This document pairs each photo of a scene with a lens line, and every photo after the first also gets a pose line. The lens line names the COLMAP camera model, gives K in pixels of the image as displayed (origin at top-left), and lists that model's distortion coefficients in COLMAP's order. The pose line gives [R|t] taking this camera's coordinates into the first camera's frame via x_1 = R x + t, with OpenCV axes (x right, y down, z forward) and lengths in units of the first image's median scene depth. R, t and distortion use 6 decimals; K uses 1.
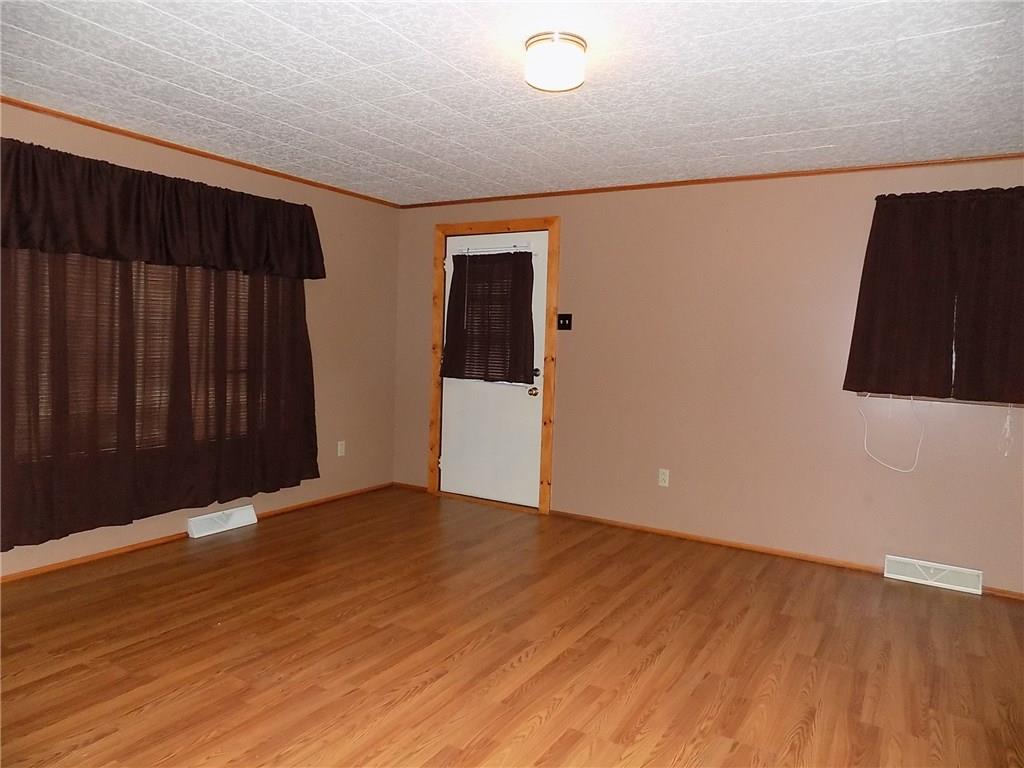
lens RADIAL K [[689.9, 0, 512.0], [0, 689.9, 384.0], [0, 0, 1]] dist [-0.060646, 0.055777]
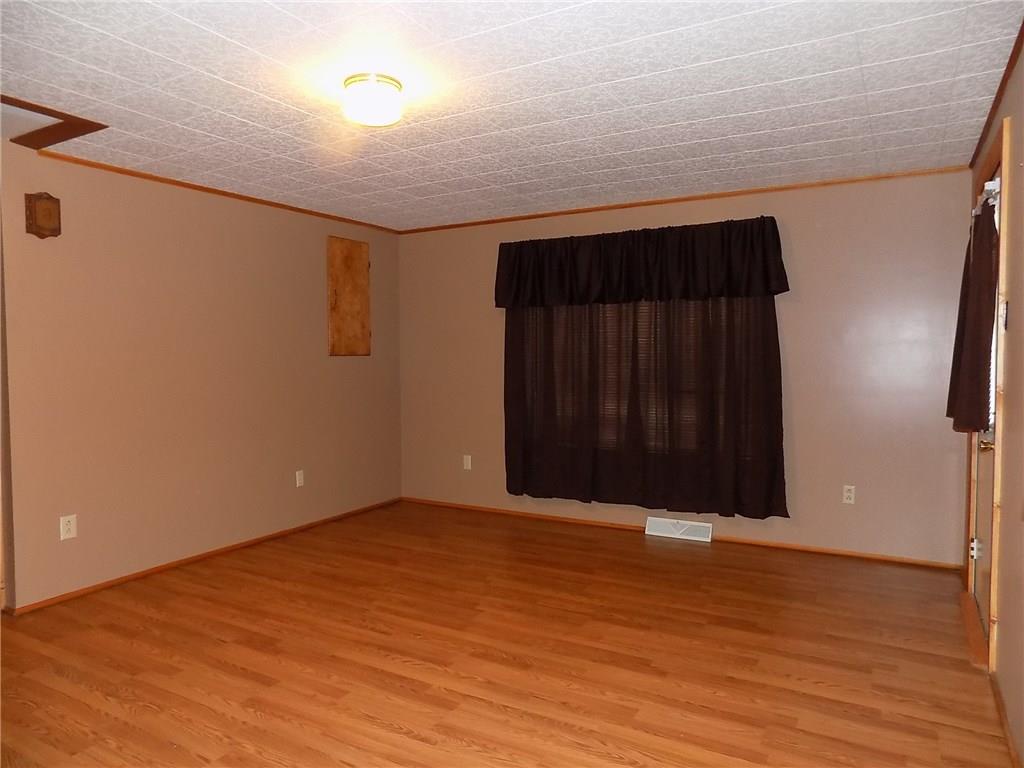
lens RADIAL K [[689.9, 0, 512.0], [0, 689.9, 384.0], [0, 0, 1]] dist [-0.060646, 0.055777]
pose [[0.017151, 0.007184, -0.999827, 0.855724], [-0.057066, 0.998351, 0.006194, -0.028077], [0.998223, 0.056950, 0.017533, 0.907770]]
